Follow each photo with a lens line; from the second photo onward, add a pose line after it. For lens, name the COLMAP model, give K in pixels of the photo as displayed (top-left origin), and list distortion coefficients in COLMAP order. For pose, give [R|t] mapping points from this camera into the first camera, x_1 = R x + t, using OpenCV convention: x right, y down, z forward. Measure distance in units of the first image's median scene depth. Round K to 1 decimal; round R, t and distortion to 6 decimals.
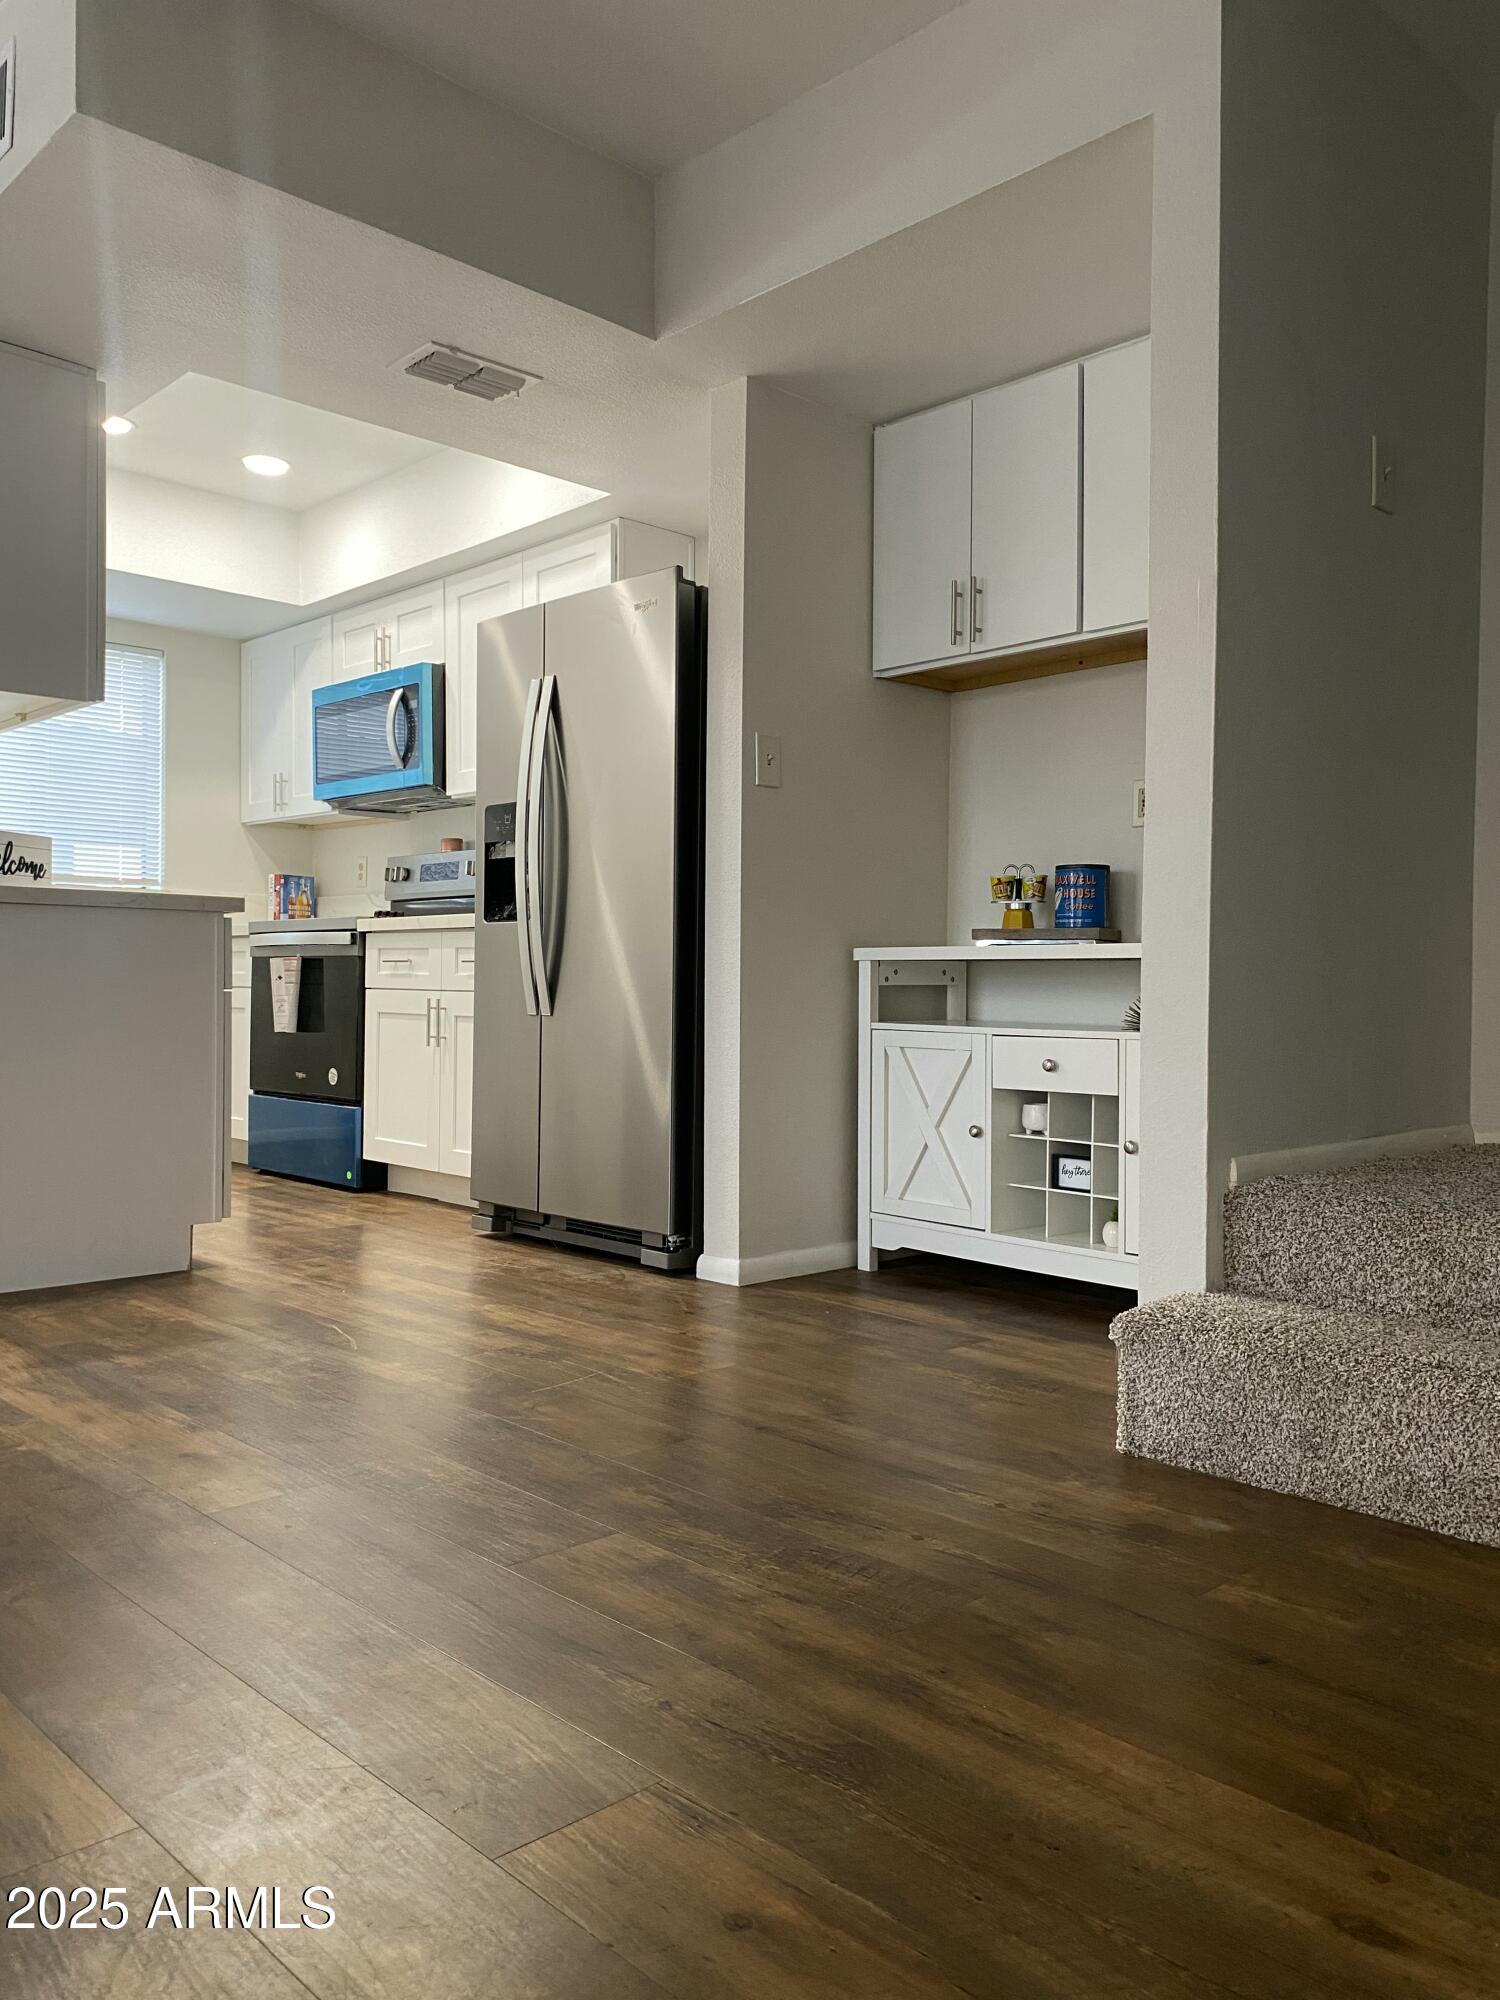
lens RADIAL K [[1503.6, 0, 762.5], [0, 1503.6, 983.3], [0, 0, 1]] dist [0.081249, -0.095793]
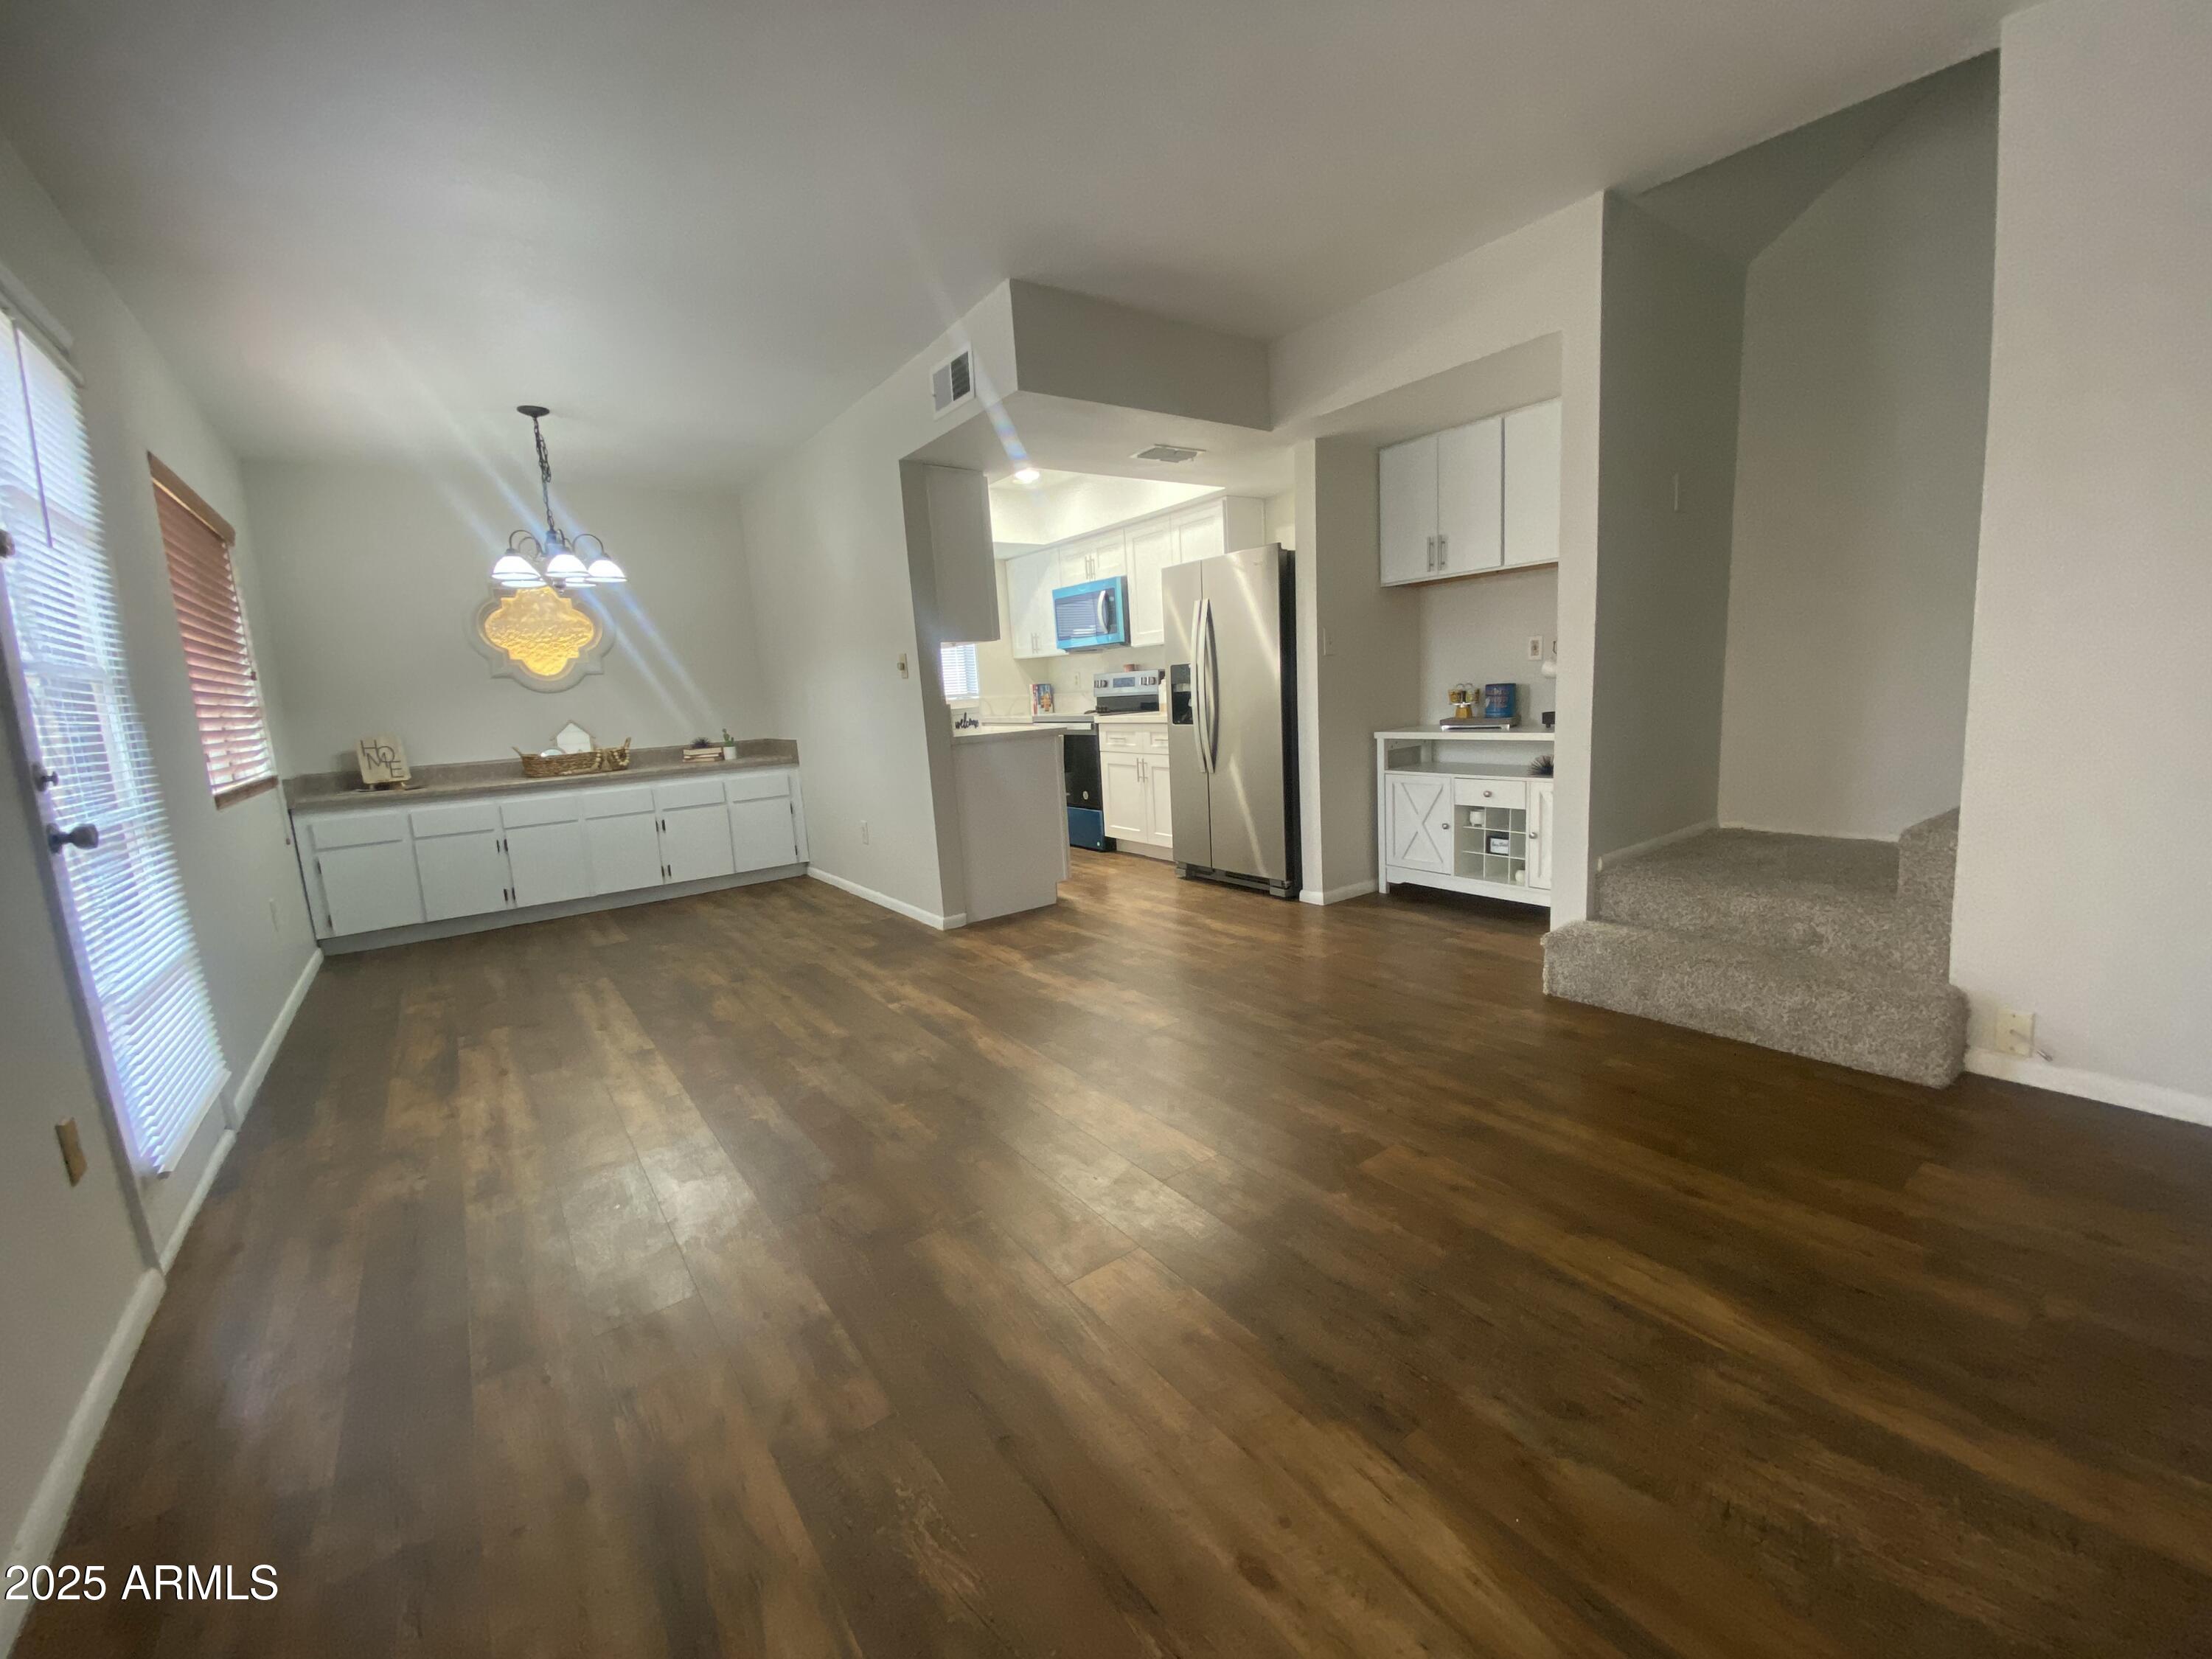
lens RADIAL K [[882.0, 0, 1106.0], [0, 882.0, 829.5], [0, 0, 1]] dist [0.002421, -0.012637]
pose [[0.987279, -0.045662, -0.152298, -0.118560], [0.070321, 0.984497, 0.160688, -0.111546], [0.142599, -0.169353, 0.975184, -0.185423]]
